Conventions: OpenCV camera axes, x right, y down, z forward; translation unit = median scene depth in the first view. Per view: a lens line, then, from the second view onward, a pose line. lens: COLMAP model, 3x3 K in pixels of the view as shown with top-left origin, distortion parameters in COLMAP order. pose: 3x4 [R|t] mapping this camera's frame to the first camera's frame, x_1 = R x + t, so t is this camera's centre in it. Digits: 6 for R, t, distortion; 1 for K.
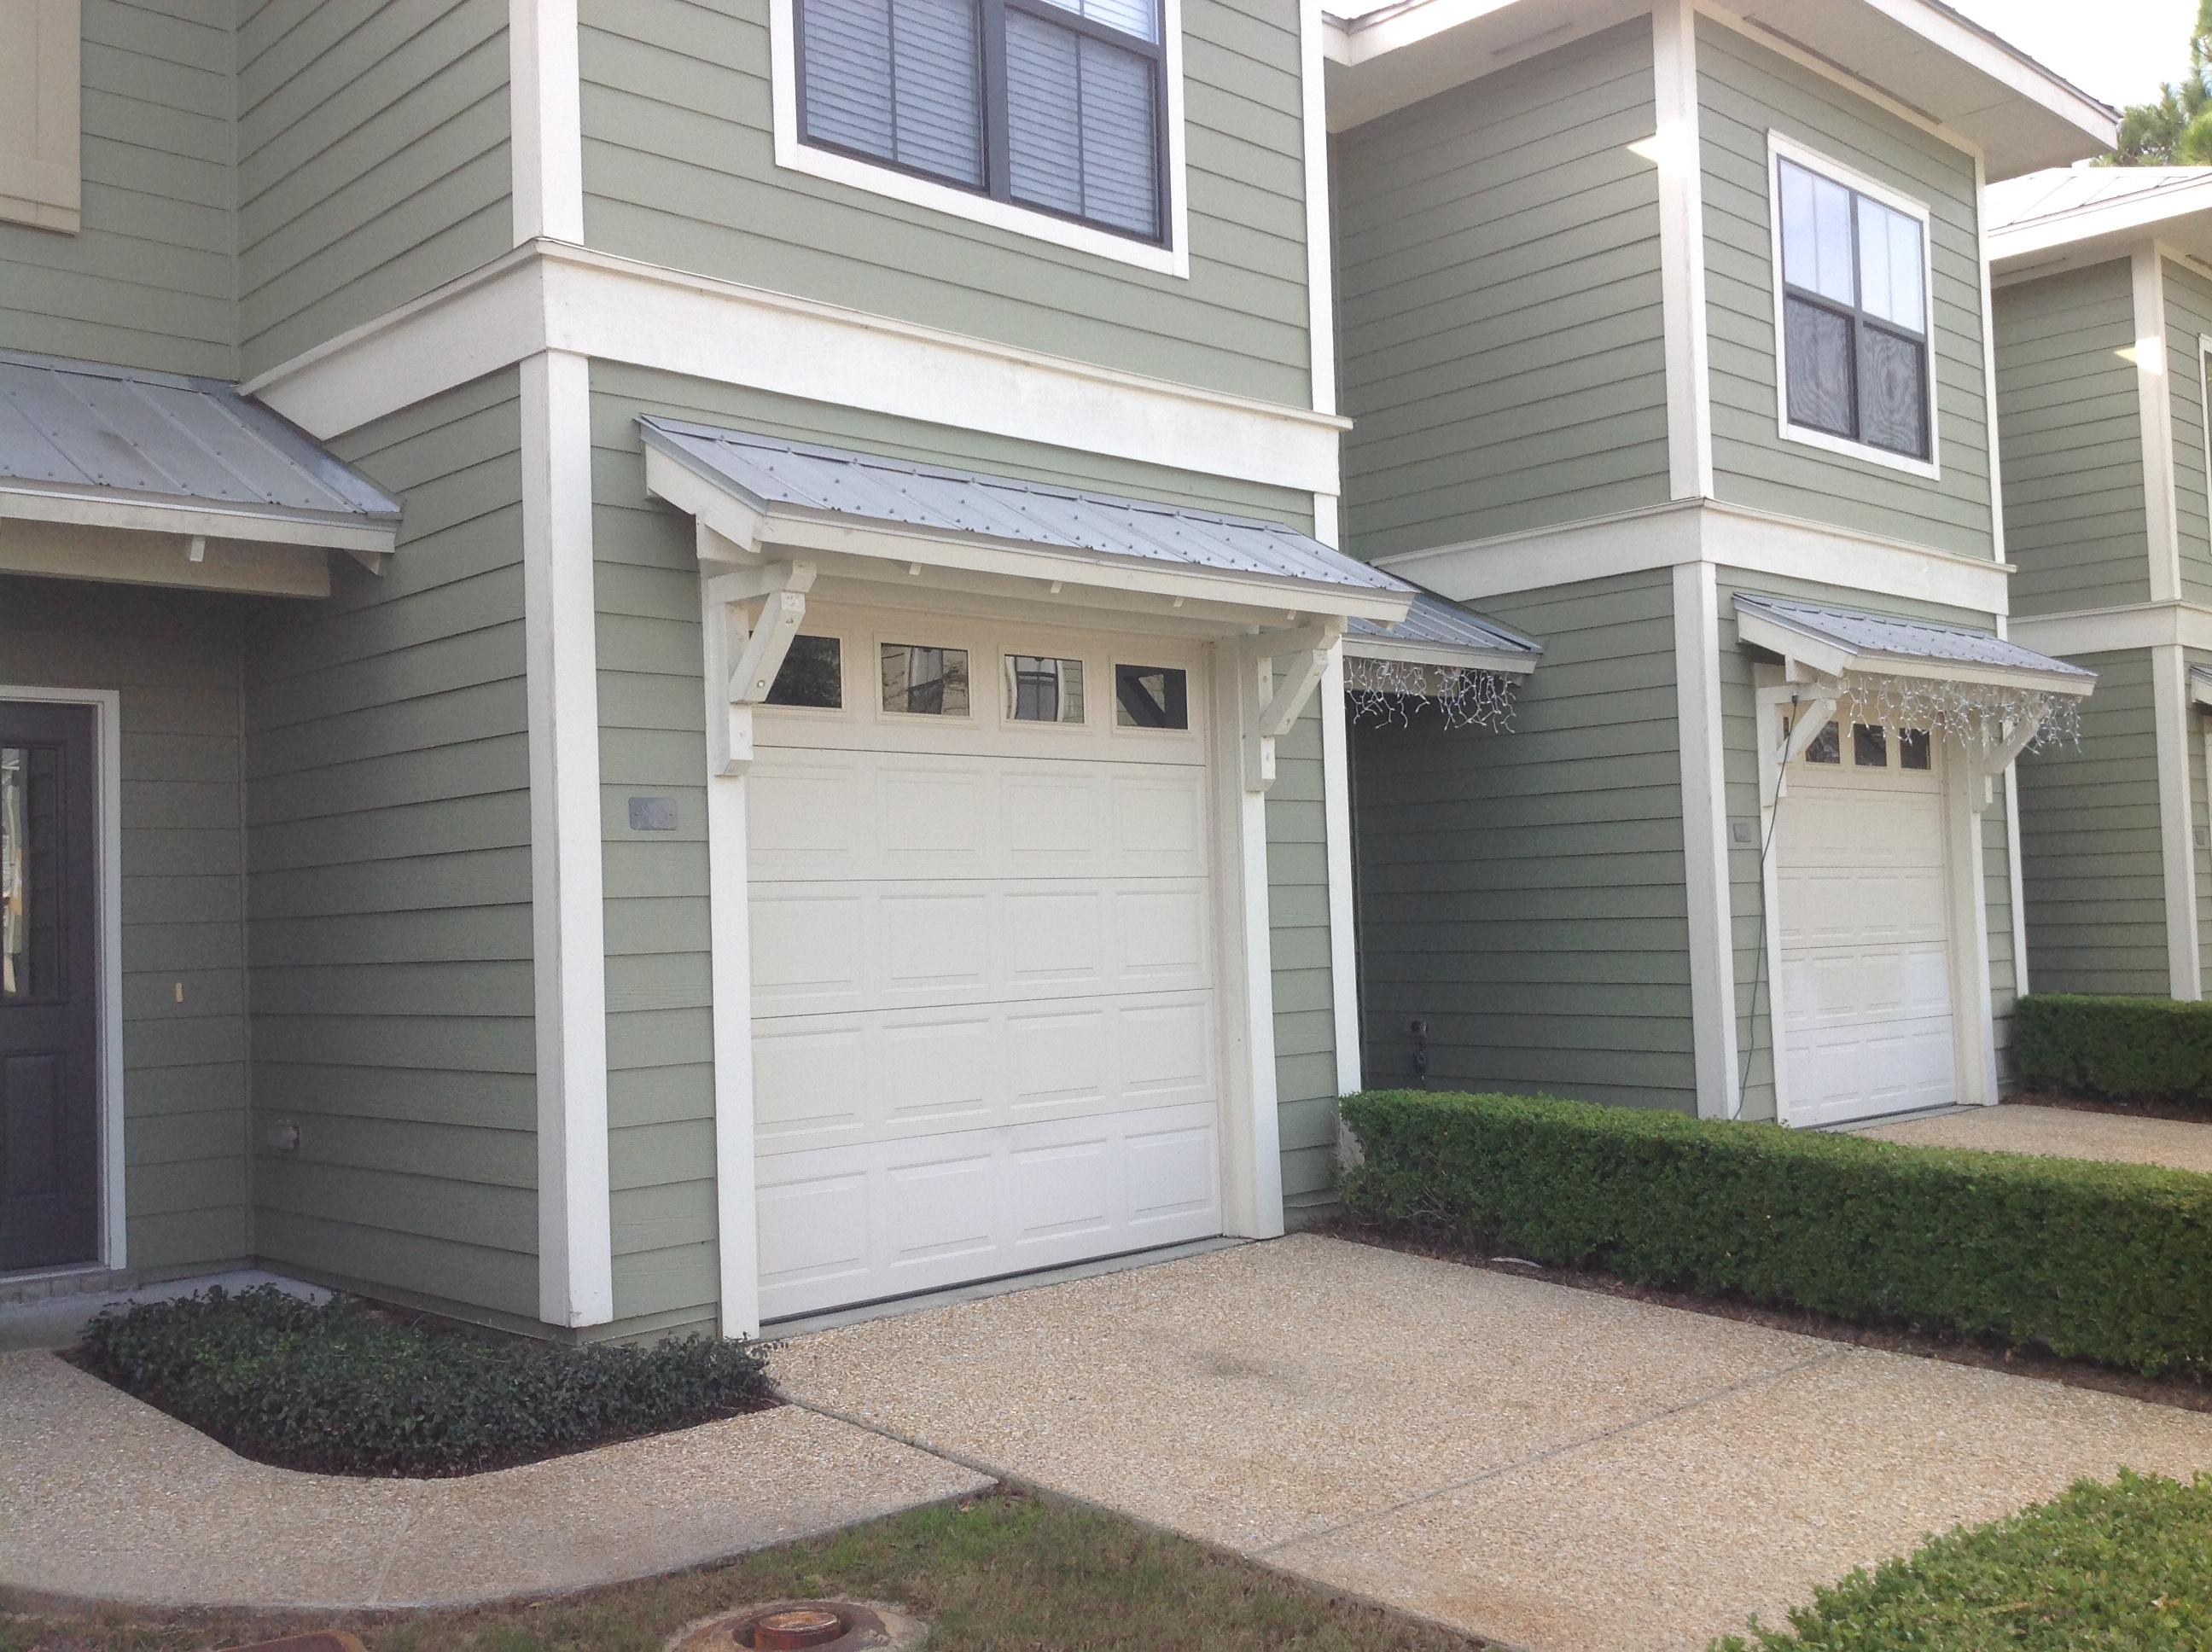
lens RADIAL K [[2157.7, 0, 1104.4], [0, 2157.7, 835.7], [0, 0, 1]] dist [0.200988, -0.470547]
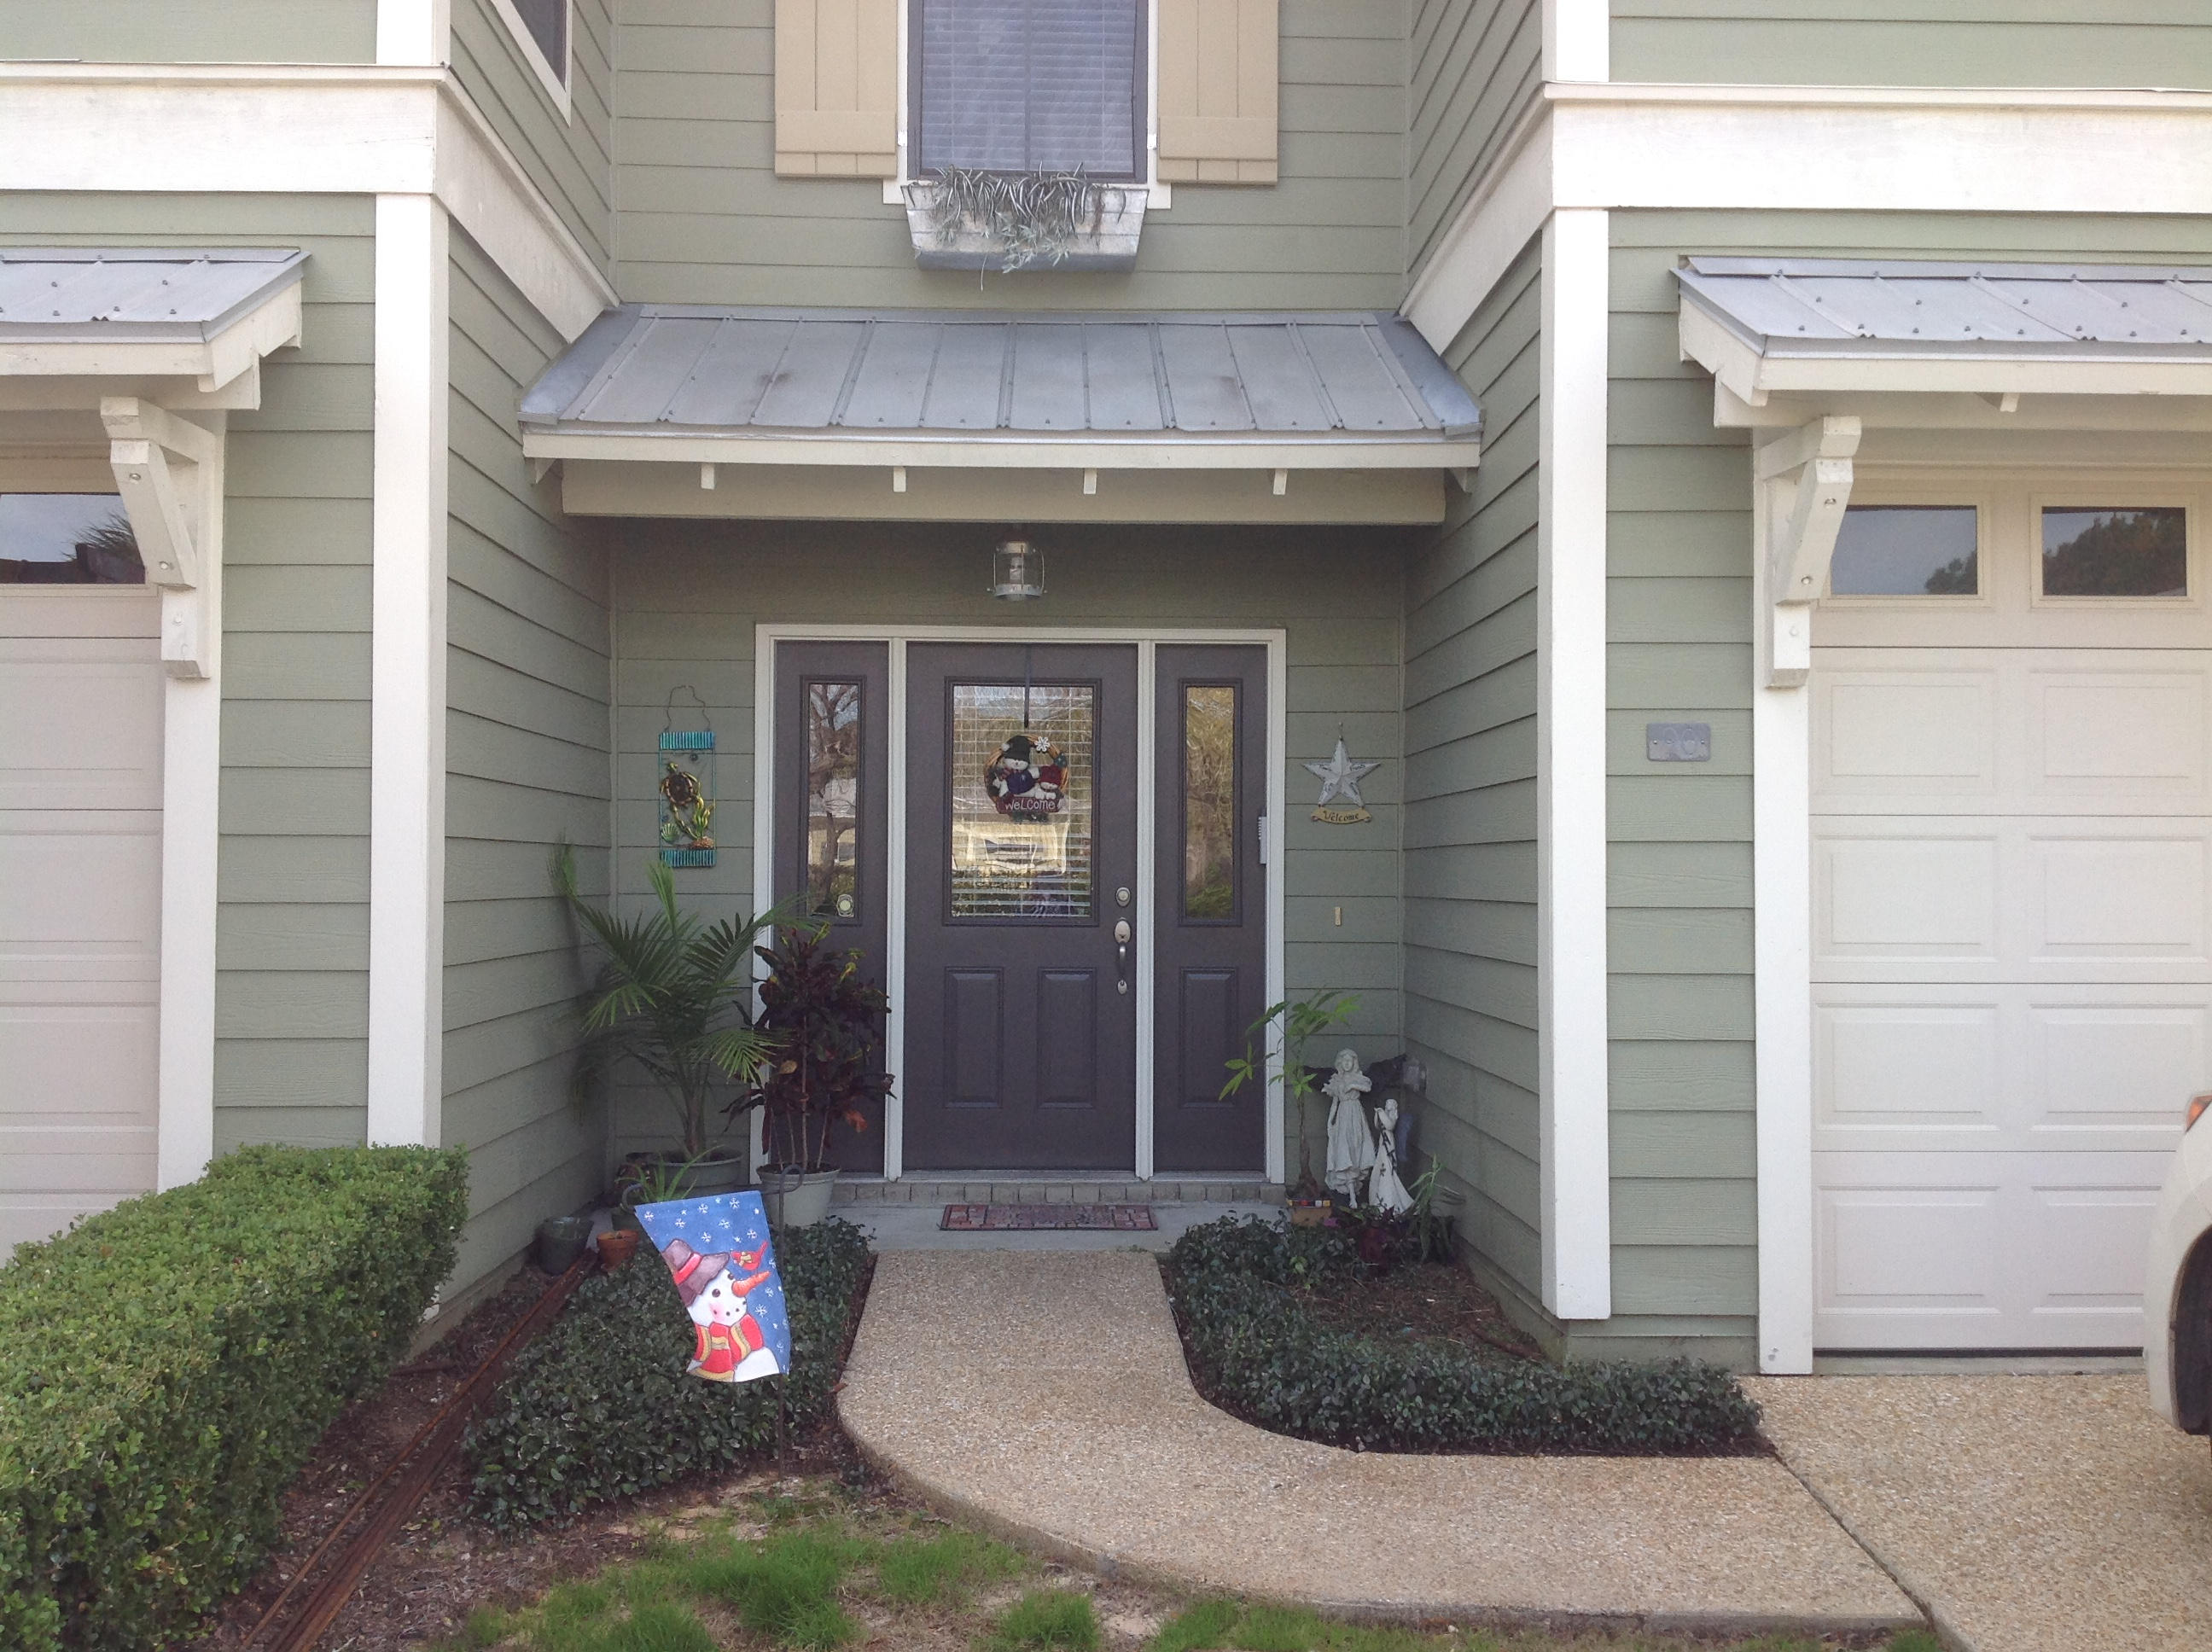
lens RADIAL K [[2157.7, 0, 1104.4], [0, 2157.7, 835.7], [0, 0, 1]] dist [0.200988, -0.470547]
pose [[0.727570, 0.013073, -0.685909, 0.216258], [0.009643, 0.999525, 0.029280, 0.001704], [0.685966, -0.027917, 0.727098, 0.221137]]
